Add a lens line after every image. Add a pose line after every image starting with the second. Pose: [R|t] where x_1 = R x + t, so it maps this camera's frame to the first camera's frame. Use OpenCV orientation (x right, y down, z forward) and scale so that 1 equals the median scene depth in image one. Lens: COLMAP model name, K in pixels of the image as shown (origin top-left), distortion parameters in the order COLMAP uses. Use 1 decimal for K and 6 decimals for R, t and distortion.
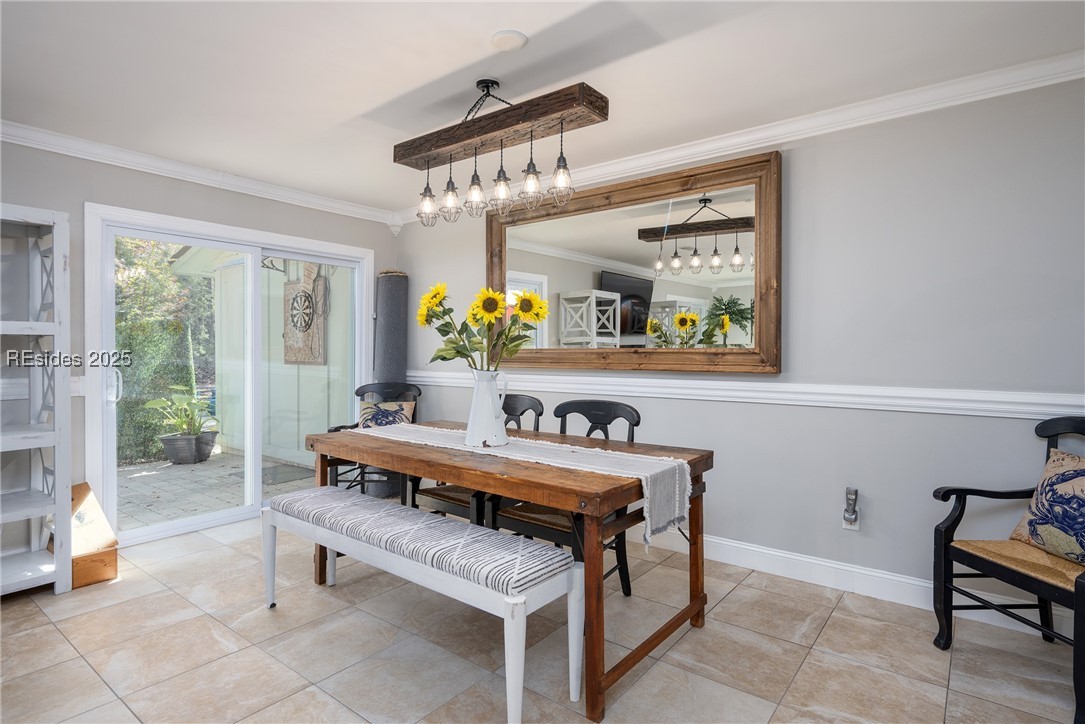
lens RADIAL K [[558.2, 0, 549.5], [0, 558.2, 355.3], [0, 0, 1]] dist [0.001193, 0.000574]
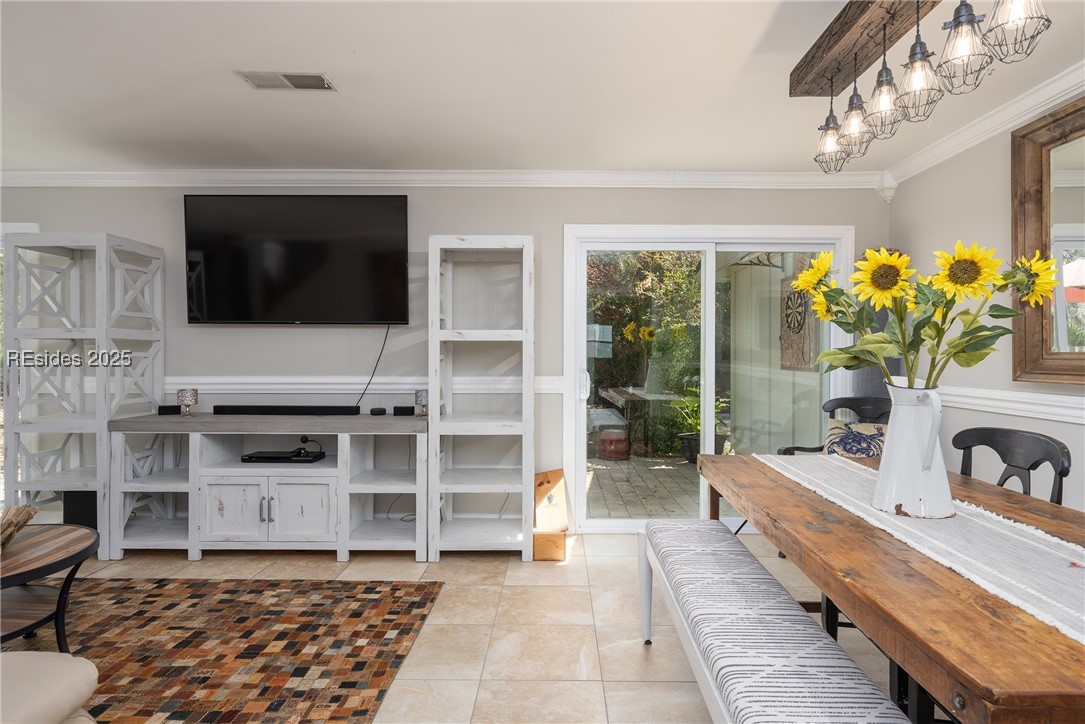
lens RADIAL K [[593.6, 0, 562.1], [0, 593.6, 354.4], [0, 0, 1]] dist [-0.005150, 0.000240]
pose [[0.611326, 0.001378, -0.791378, 0.150896], [-0.008625, 0.999951, -0.004922, -0.002293], [0.791332, 0.009835, 0.611307, 0.288829]]
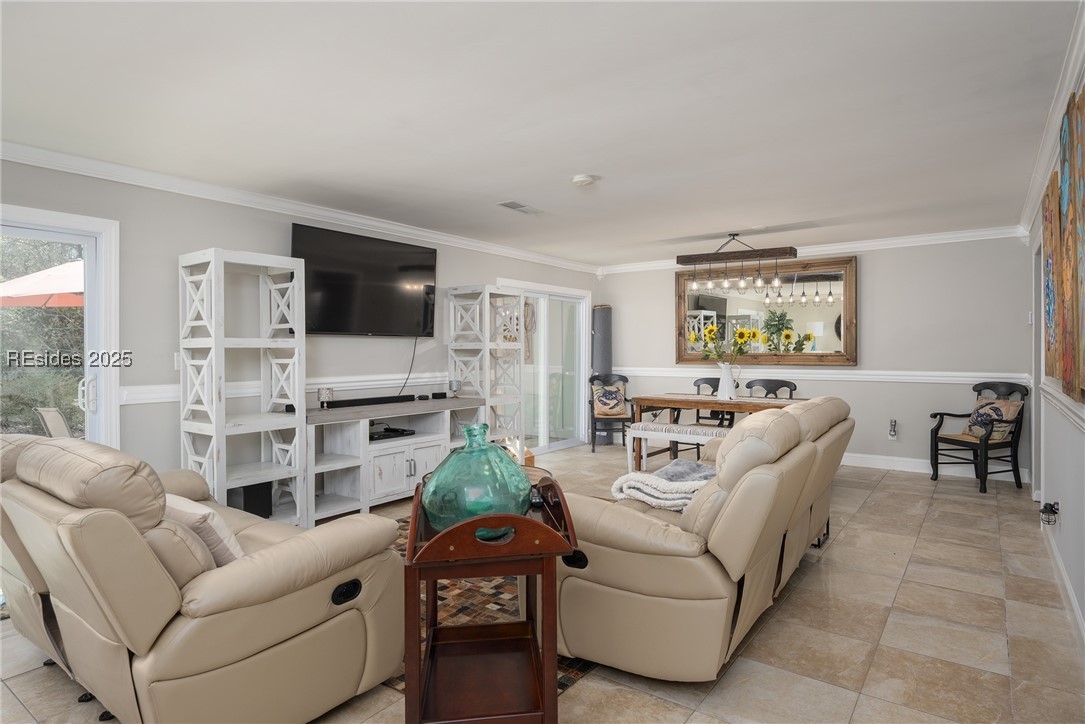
lens RADIAL K [[593.6, 0, 562.1], [0, 593.6, 354.4], [0, 0, 1]] dist [-0.005150, 0.000240]
pose [[0.999001, -0.004728, 0.044433, -0.789398], [0.004755, 0.999989, -0.000516, -0.012976], [-0.044430, 0.000727, 0.999012, -1.156037]]
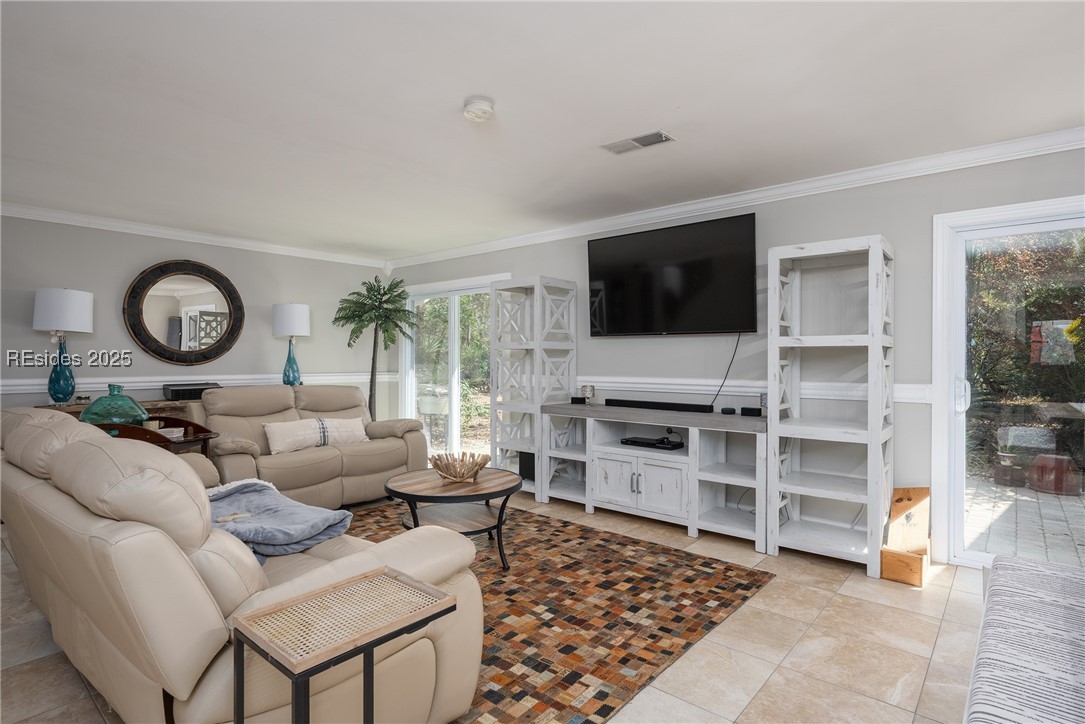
lens RADIAL K [[556.6, 0, 546.1], [0, 556.6, 360.8], [0, 0, 1]] dist [-0.003150, -0.000661]
pose [[-0.052435, 0.002983, -0.998620, 0.260470], [-0.011350, 0.999929, 0.003583, -0.002649], [0.998560, 0.011522, -0.052398, 0.393018]]
